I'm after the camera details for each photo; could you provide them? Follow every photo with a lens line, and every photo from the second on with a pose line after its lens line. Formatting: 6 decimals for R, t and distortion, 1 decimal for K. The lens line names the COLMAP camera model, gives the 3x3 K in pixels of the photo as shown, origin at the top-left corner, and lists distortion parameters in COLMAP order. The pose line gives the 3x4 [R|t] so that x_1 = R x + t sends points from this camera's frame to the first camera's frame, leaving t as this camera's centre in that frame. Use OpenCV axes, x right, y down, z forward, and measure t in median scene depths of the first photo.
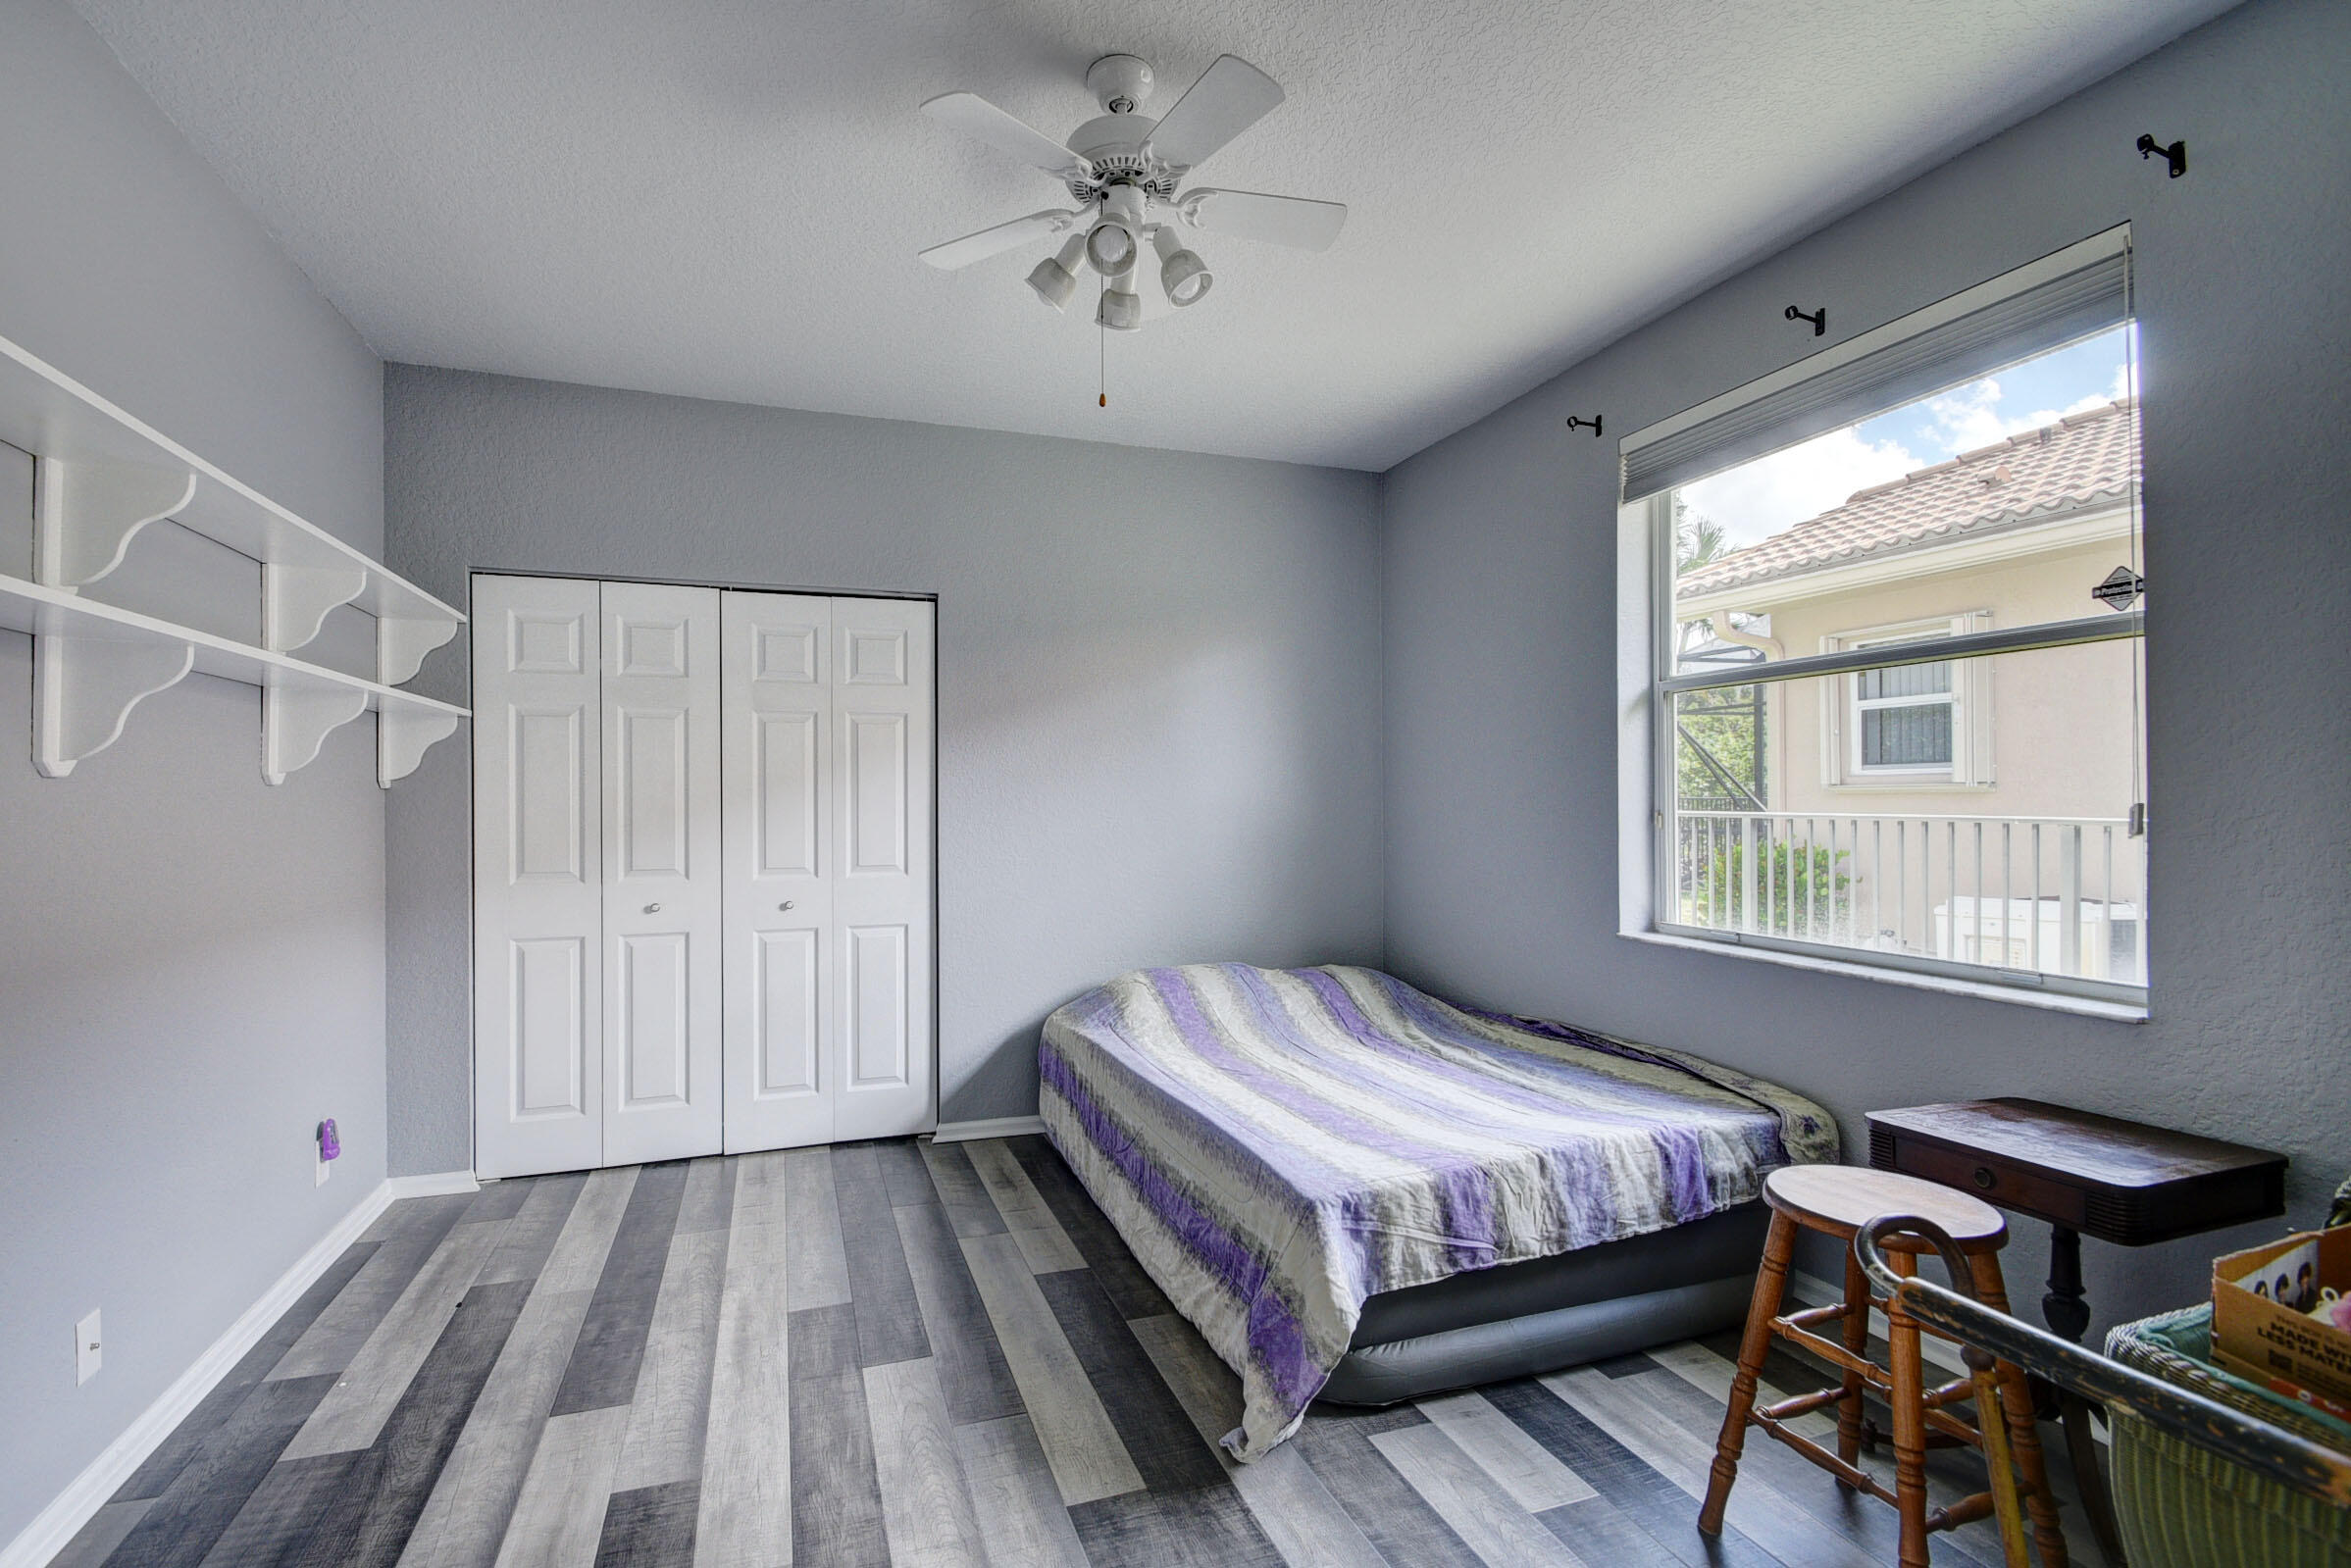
lens RADIAL K [[1032.0, 0, 1139.3], [0, 1032.0, 798.8], [0, 0, 1]] dist [0.002232, -0.010299]
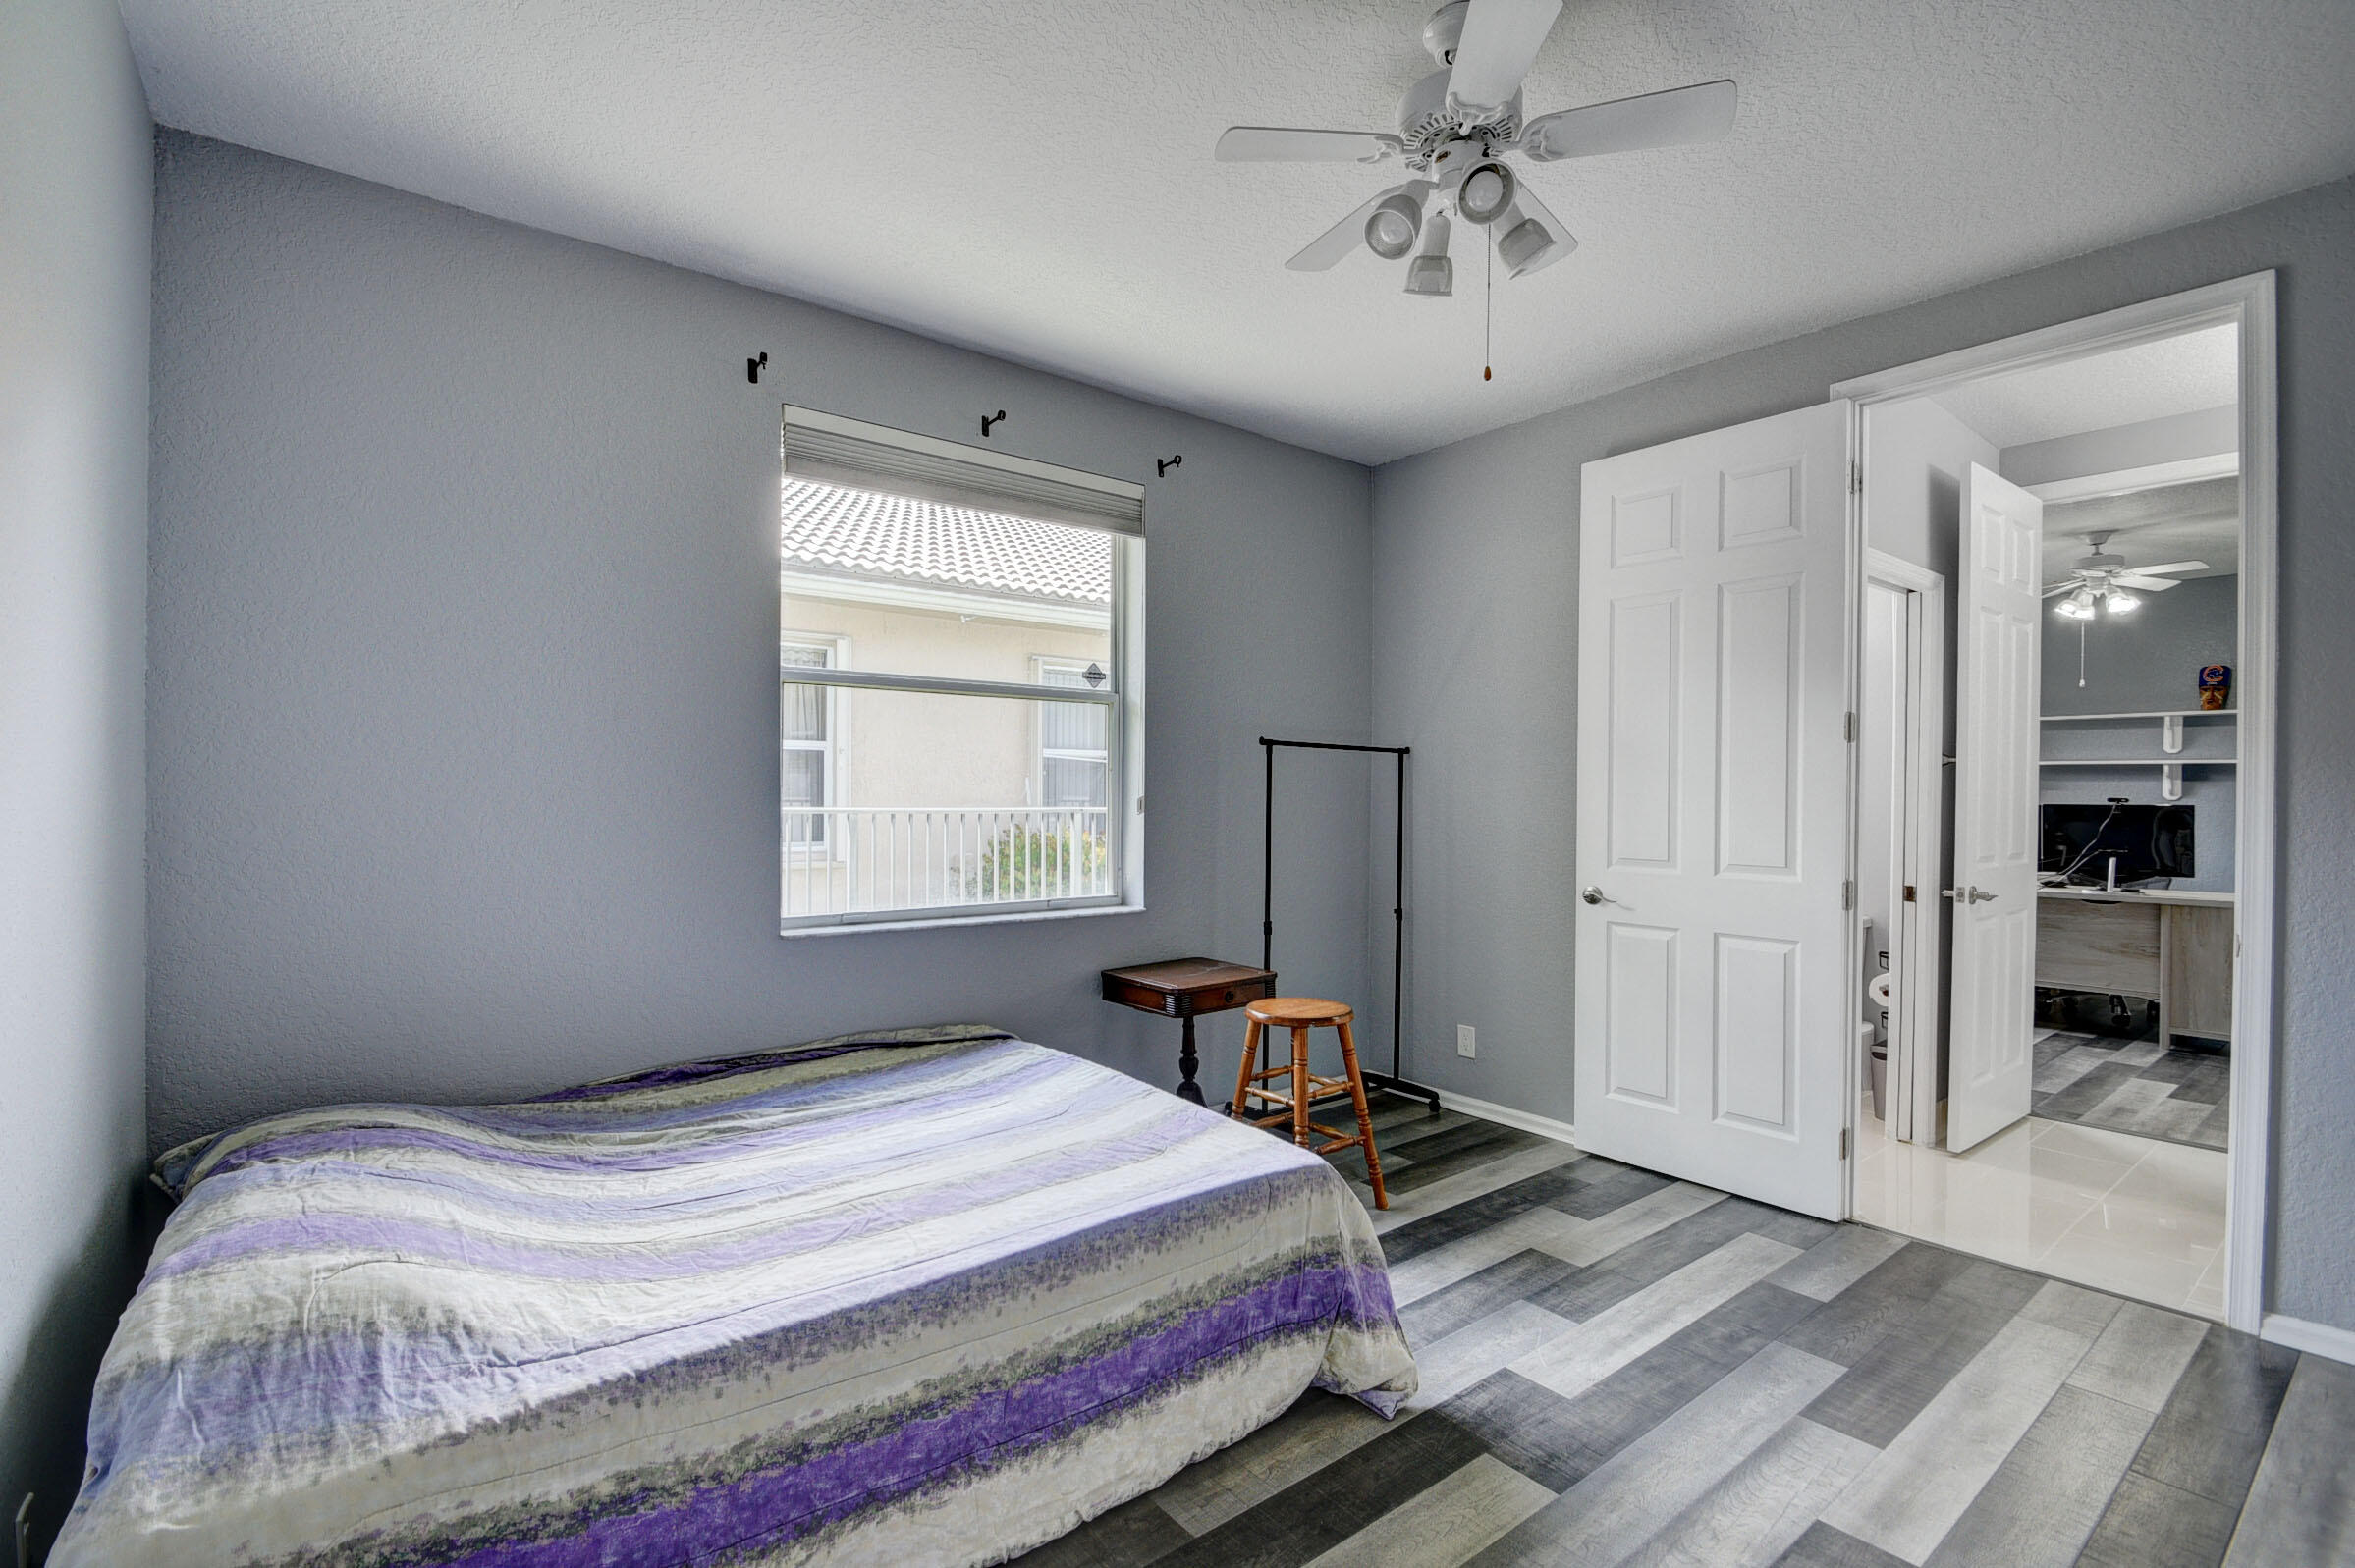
lens RADIAL K [[1033.8, 0, 1141.3], [0, 1033.8, 798.8], [0, 0, 1]] dist [0.002232, -0.010299]
pose [[-0.306013, -0.003207, 0.952022, -0.597914], [-0.012662, 0.999920, -0.000702, 0.006435], [-0.951943, -0.012269, -0.306029, 1.127380]]
